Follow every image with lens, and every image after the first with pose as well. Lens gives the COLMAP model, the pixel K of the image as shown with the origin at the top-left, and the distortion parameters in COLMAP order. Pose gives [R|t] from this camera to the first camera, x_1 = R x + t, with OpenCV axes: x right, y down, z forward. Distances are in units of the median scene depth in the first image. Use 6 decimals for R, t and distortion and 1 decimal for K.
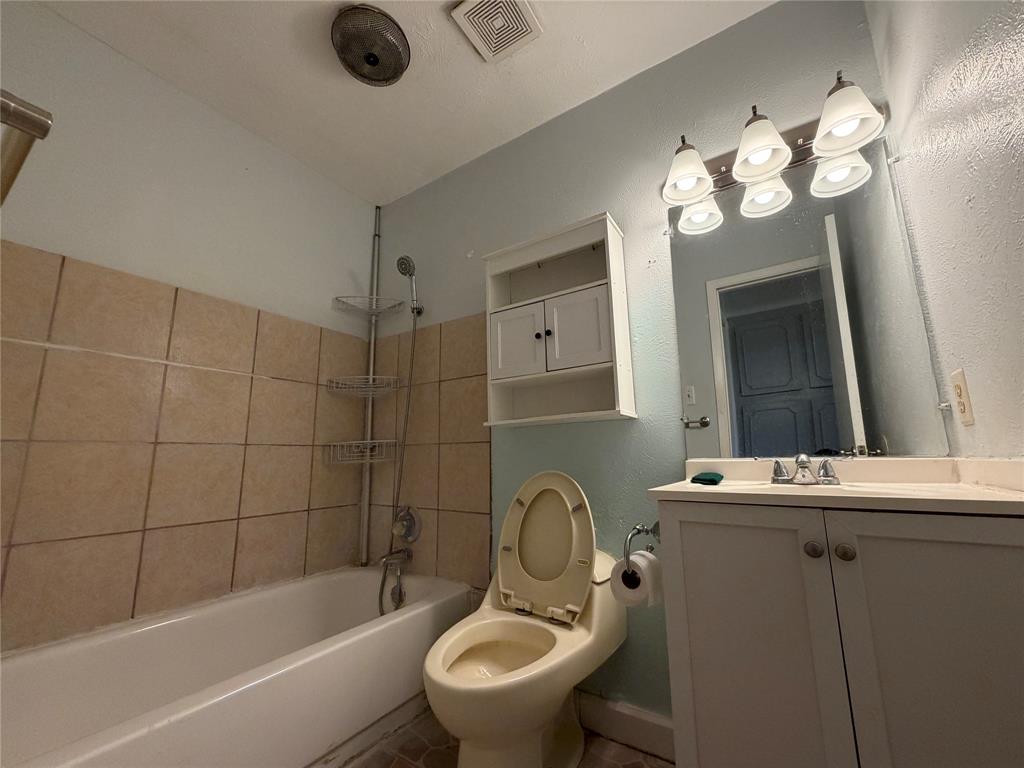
lens RADIAL K [[408.3, 0, 509.7], [0, 408.3, 385.0], [0, 0, 1]] dist [-0.000407, -0.000114]
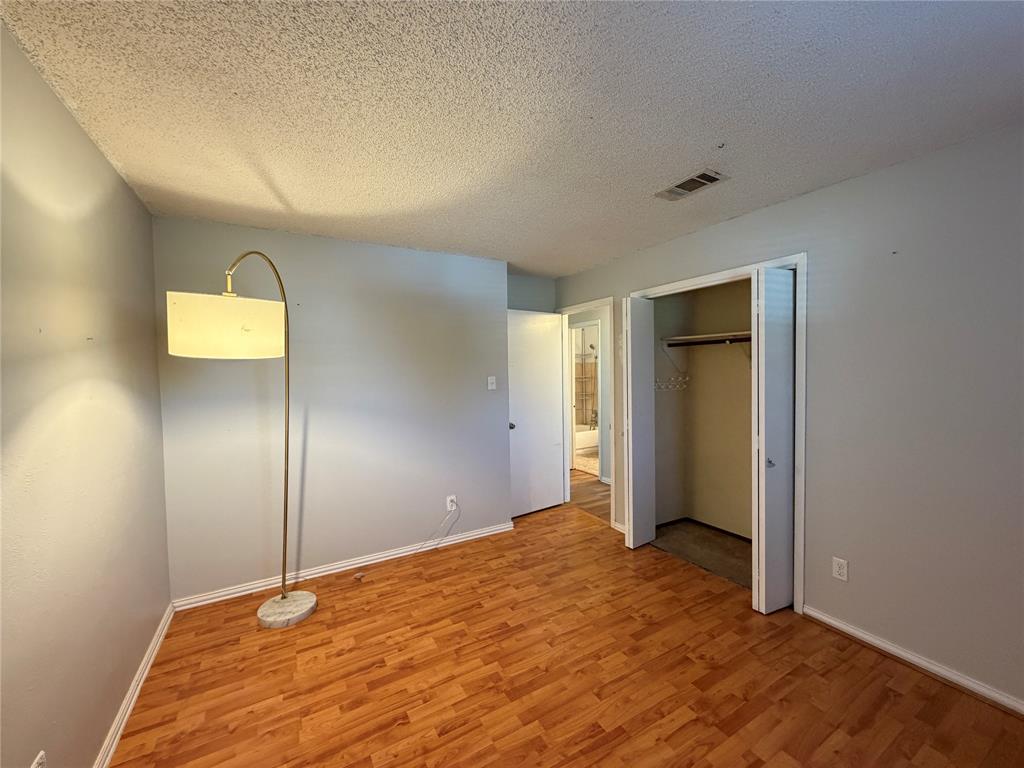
lens RADIAL K [[408.3, 0, 509.7], [0, 408.3, 385.0], [0, 0, 1]] dist [-0.000407, -0.000114]
pose [[0.891889, 0.010159, -0.452140, 0.719925], [0.087452, 0.977004, 0.194459, -0.709094], [0.443718, -0.212977, 0.870491, -2.497172]]
